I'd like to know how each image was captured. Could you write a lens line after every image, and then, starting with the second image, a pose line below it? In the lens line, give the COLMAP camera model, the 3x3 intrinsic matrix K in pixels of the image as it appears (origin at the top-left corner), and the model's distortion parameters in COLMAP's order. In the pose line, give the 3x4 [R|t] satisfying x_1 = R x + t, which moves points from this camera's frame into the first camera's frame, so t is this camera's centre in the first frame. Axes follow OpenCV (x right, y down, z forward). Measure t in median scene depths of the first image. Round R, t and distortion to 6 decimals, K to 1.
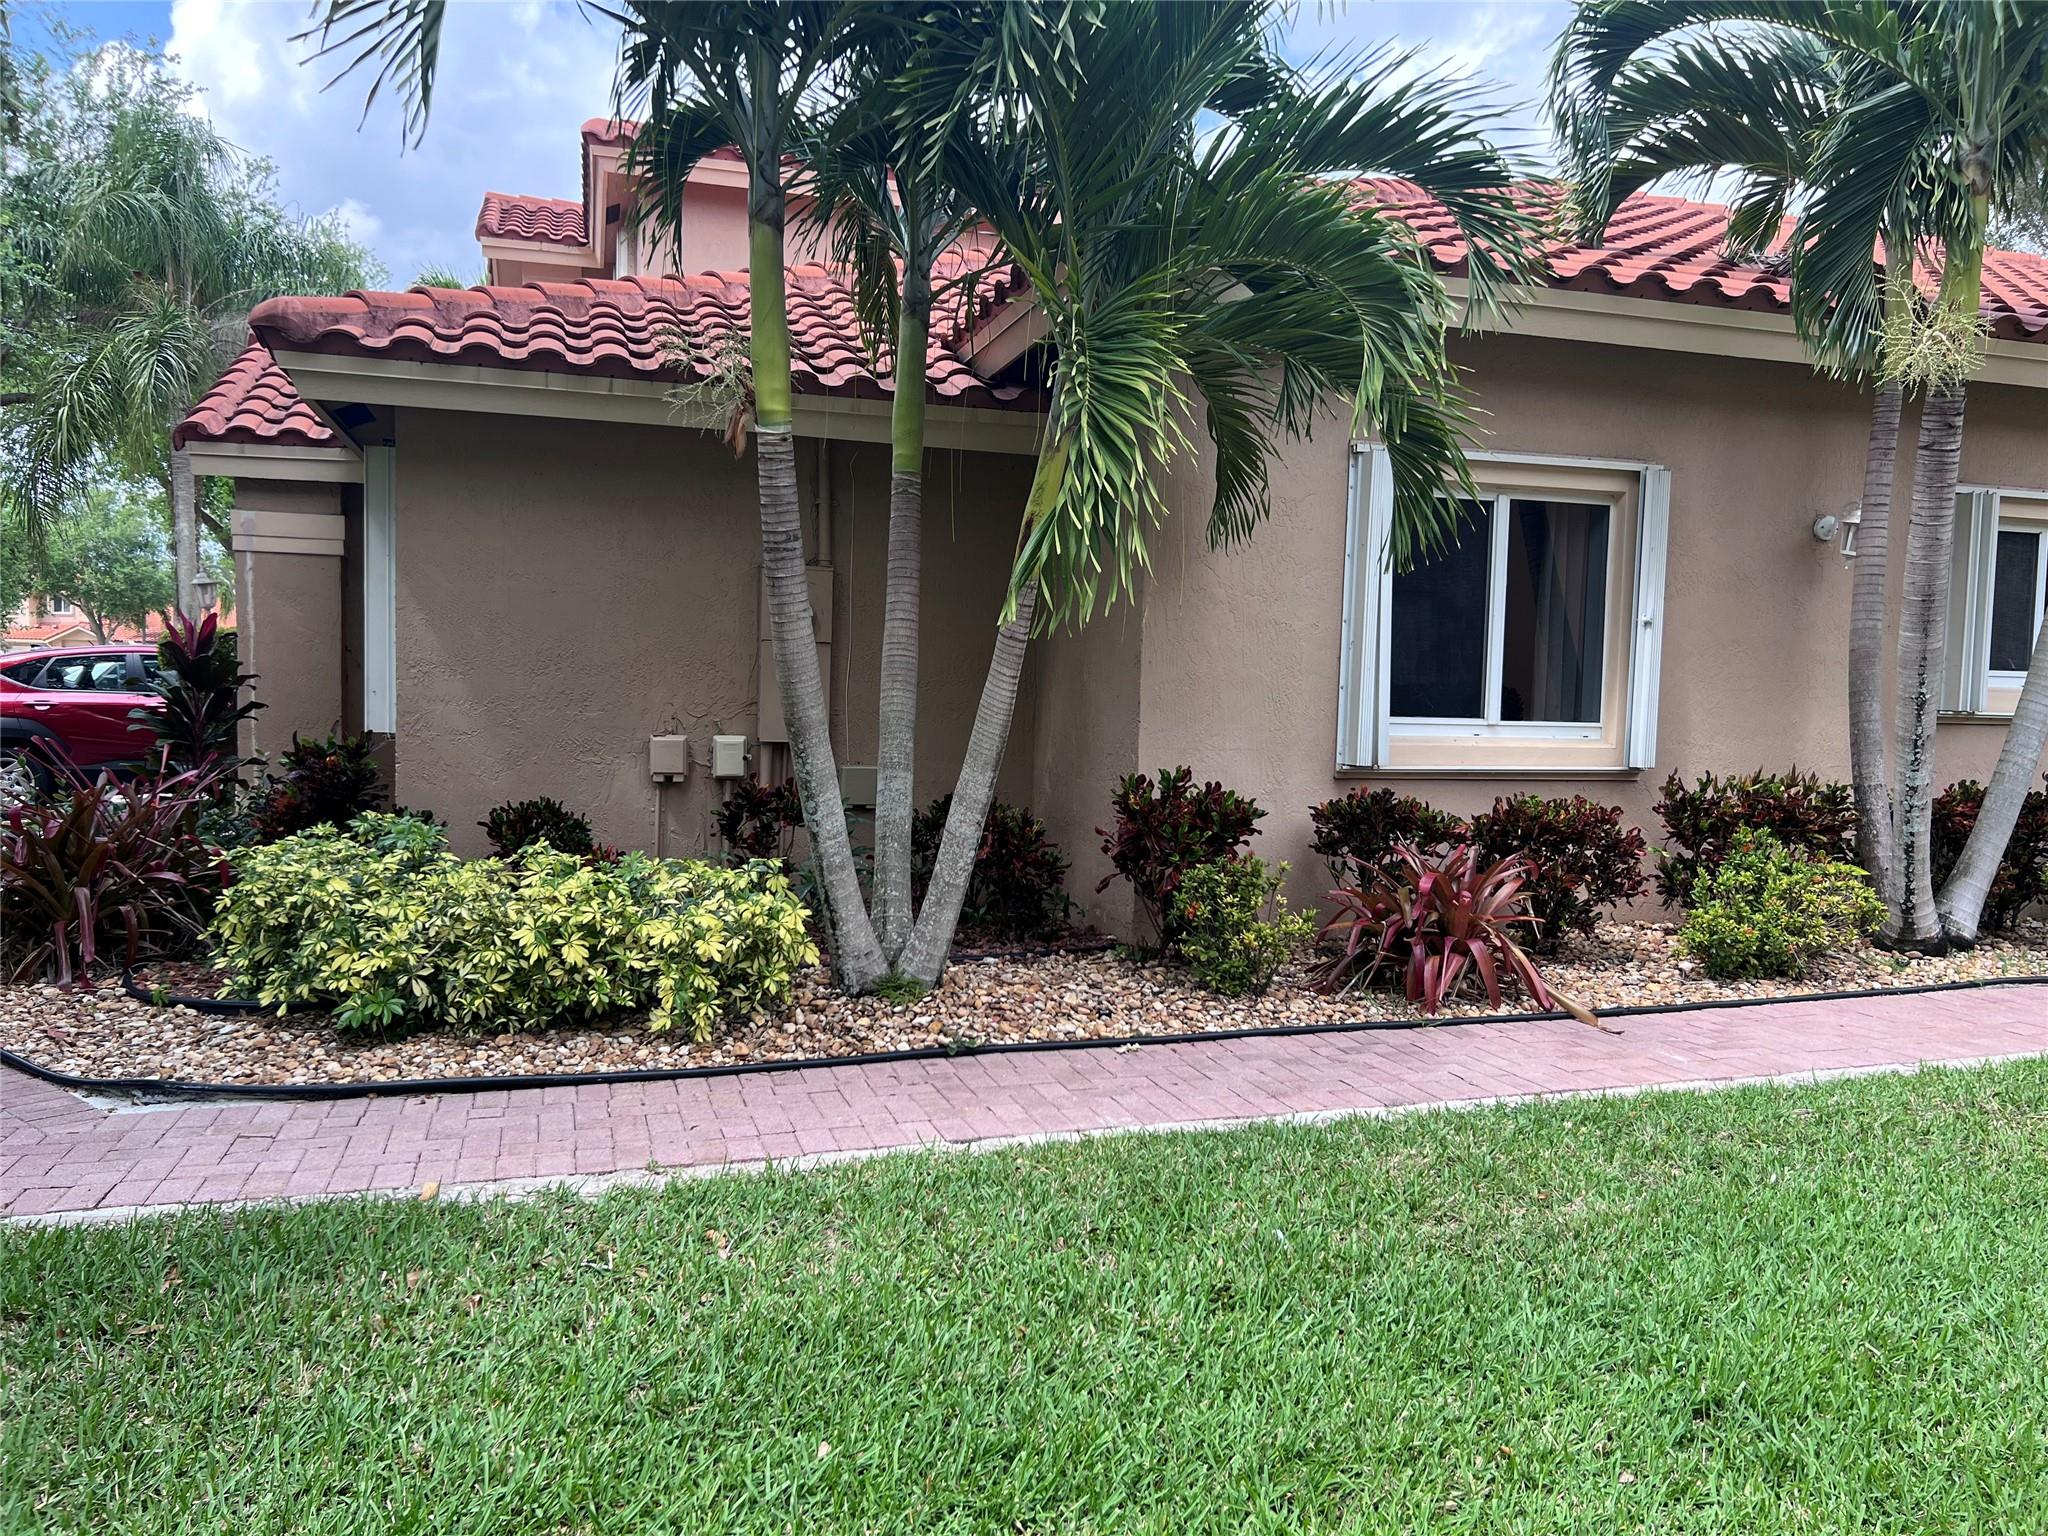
lens RADIAL K [[1553.8, 0, 1033.0], [0, 1553.8, 785.7], [0, 0, 1]] dist [0.068783, -0.056693]
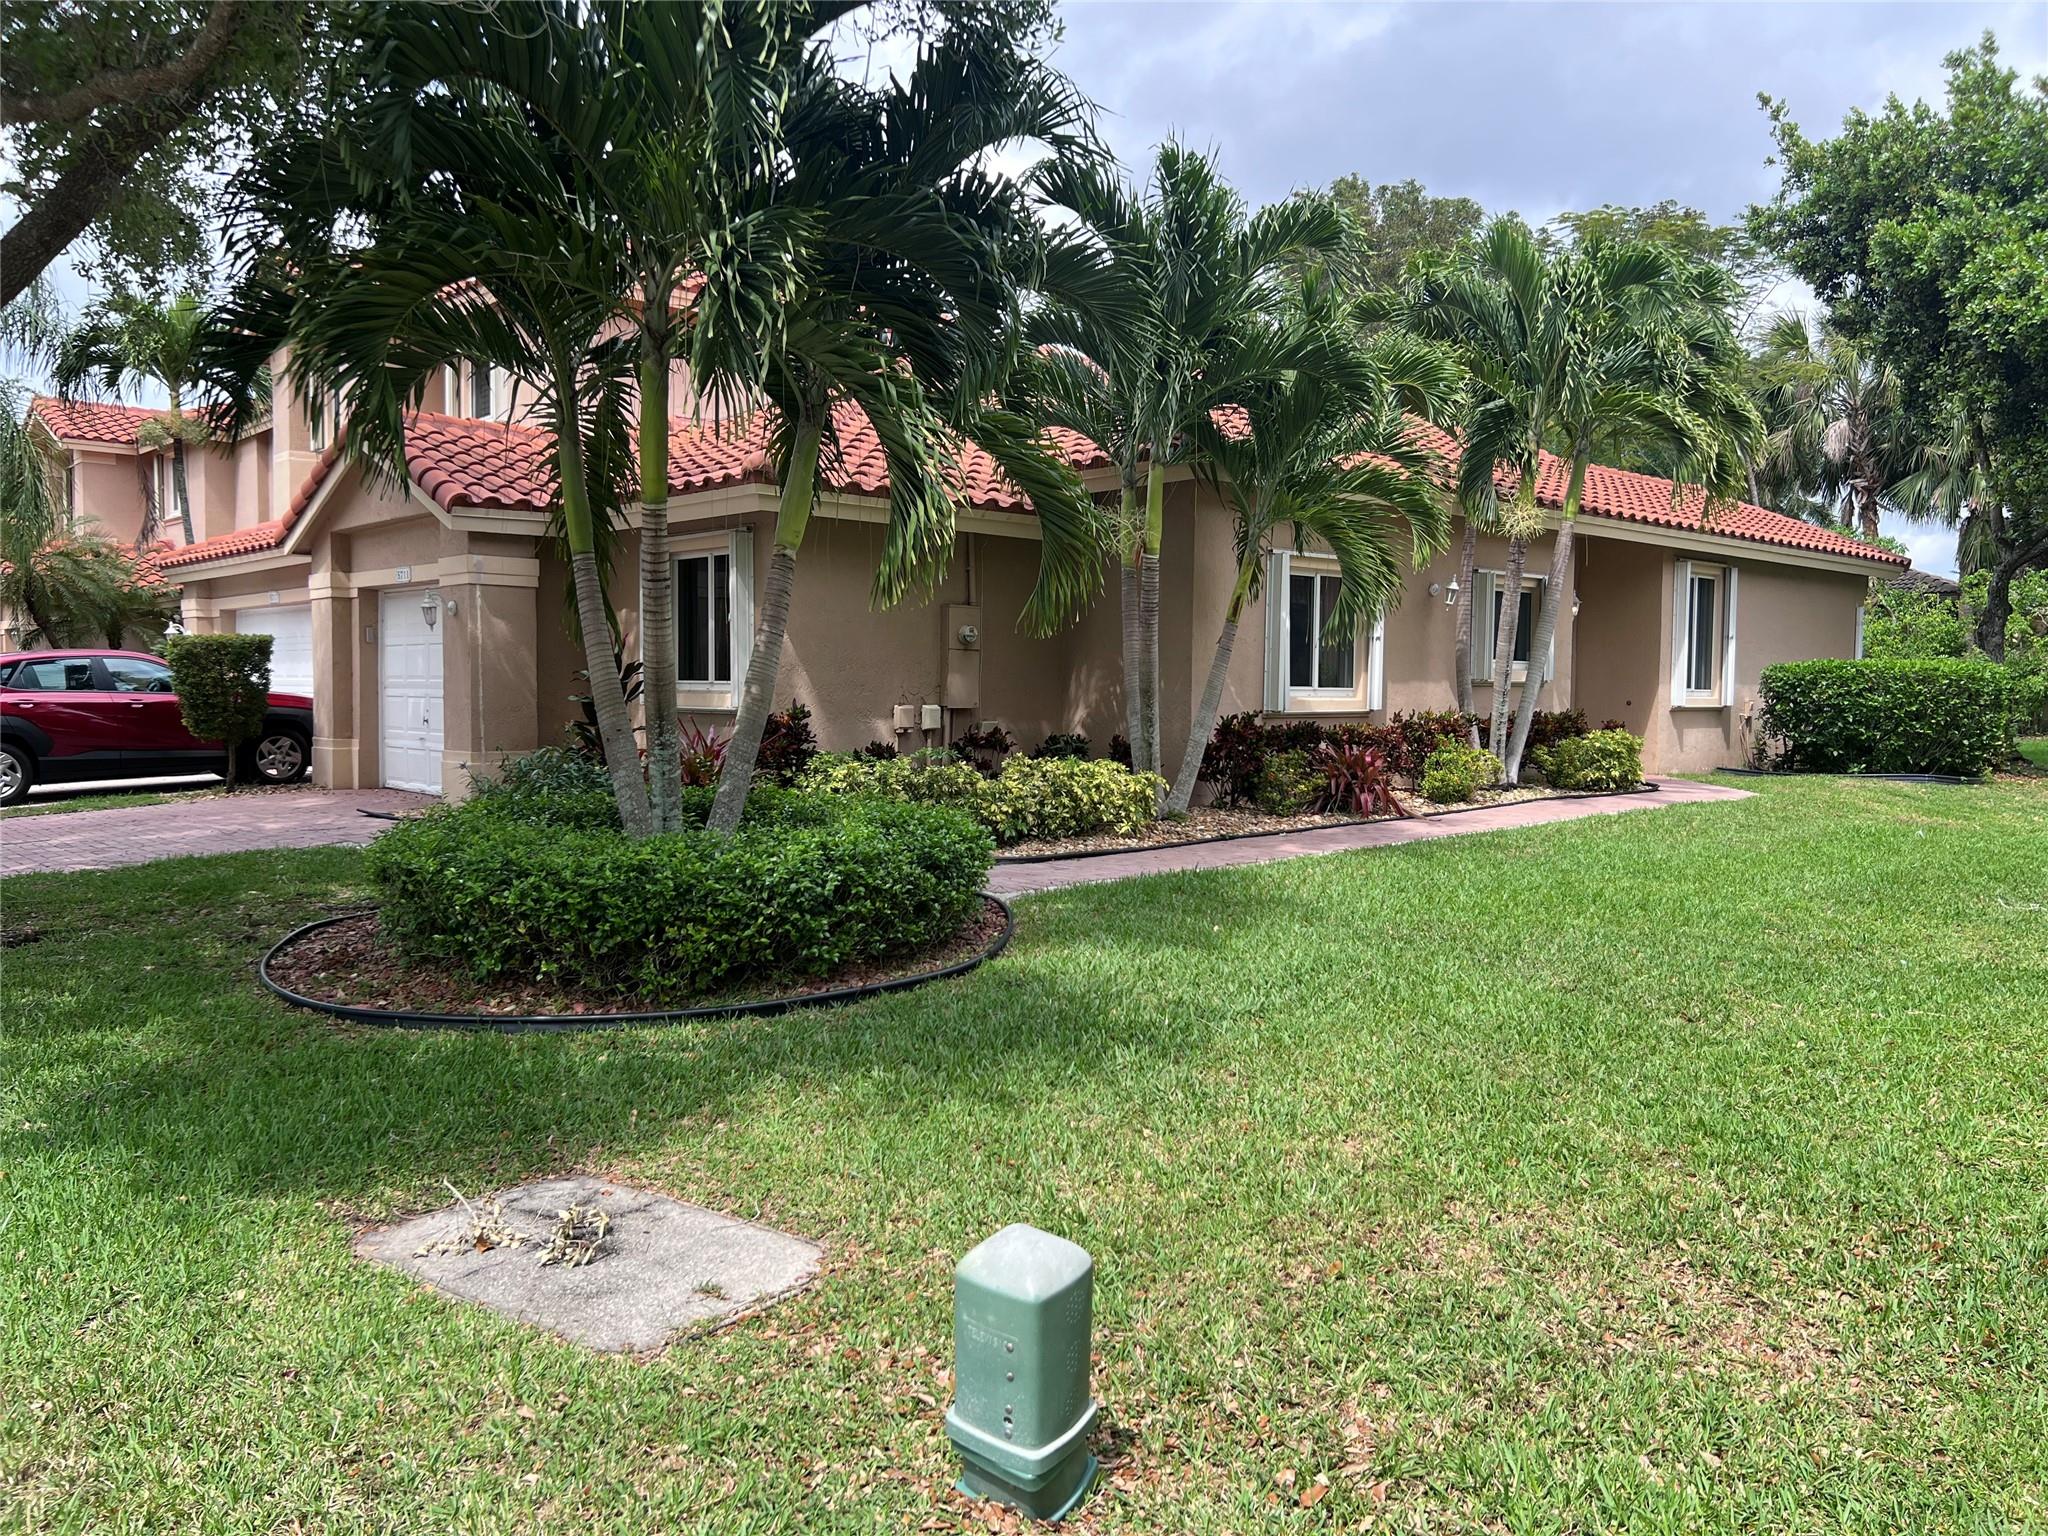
lens RADIAL K [[1553.8, 0, 1015.3], [0, 1553.8, 766.2], [0, 0, 1]] dist [0.068783, -0.056693]
pose [[0.903865, -0.038969, 0.426039, -1.175895], [0.041284, 0.999140, 0.003804, 0.045327], [-0.425821, 0.014150, 0.904697, -0.809992]]
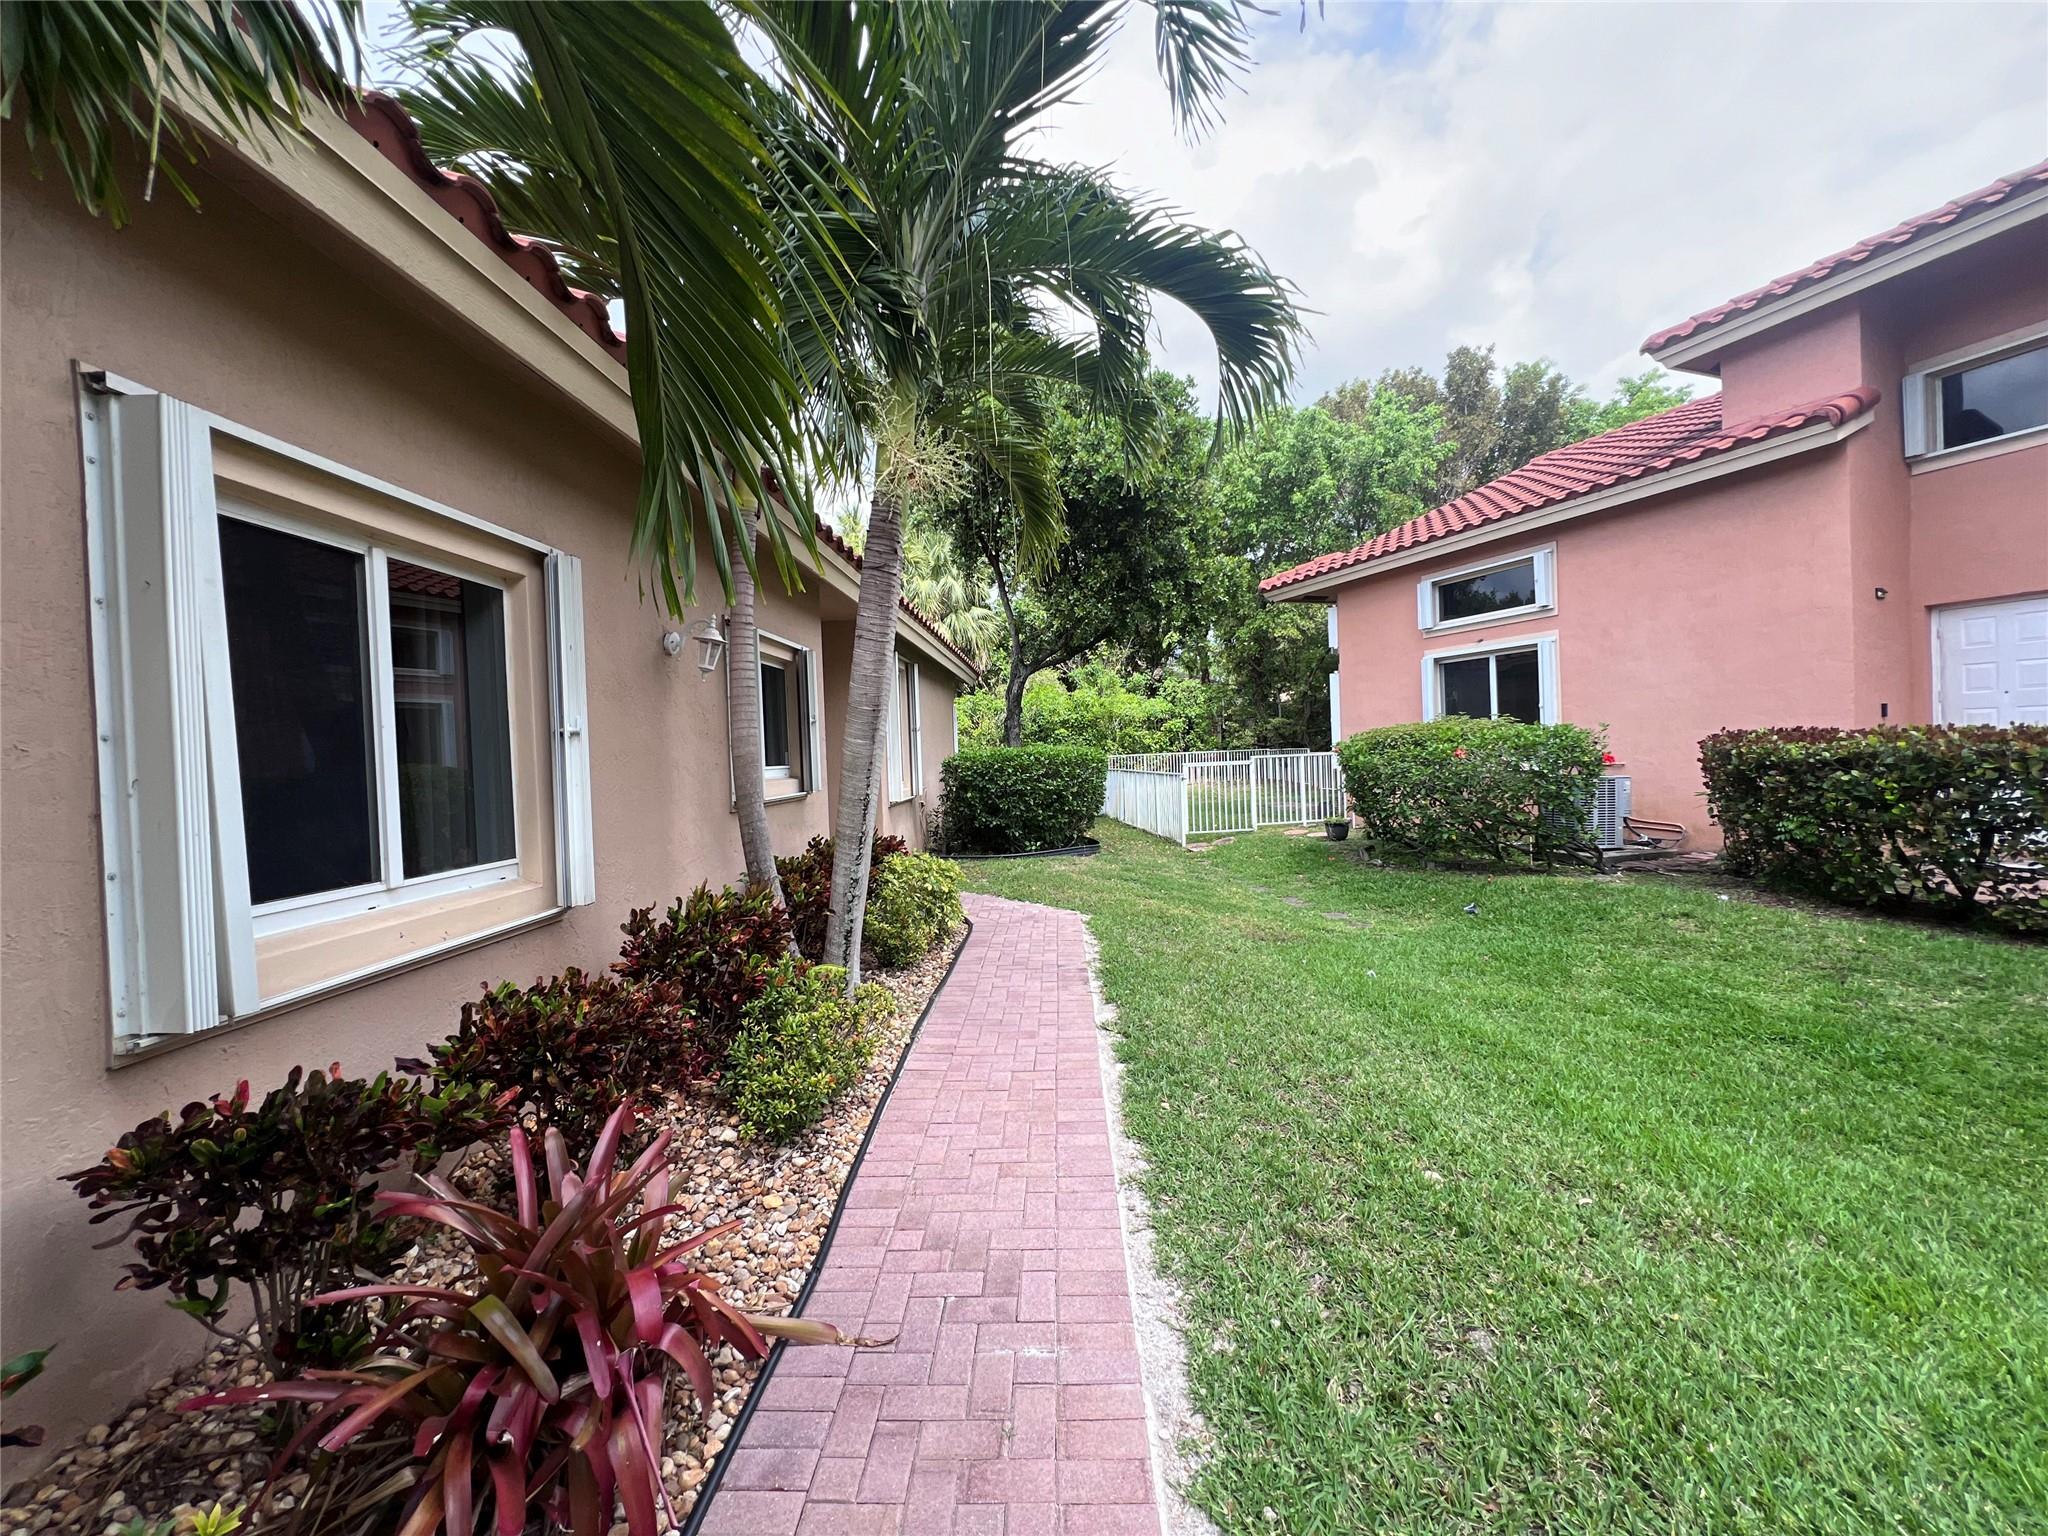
lens RADIAL K [[821.5, 0, 1019.4], [0, 821.5, 762.3], [0, 0, 1]] dist [0.000377, -0.000018]
pose [[0.342945, -0.050320, 0.938007, 0.076831], [0.106842, 0.994174, 0.014270, -0.091120], [-0.933260, 0.095325, 0.346323, 0.824023]]
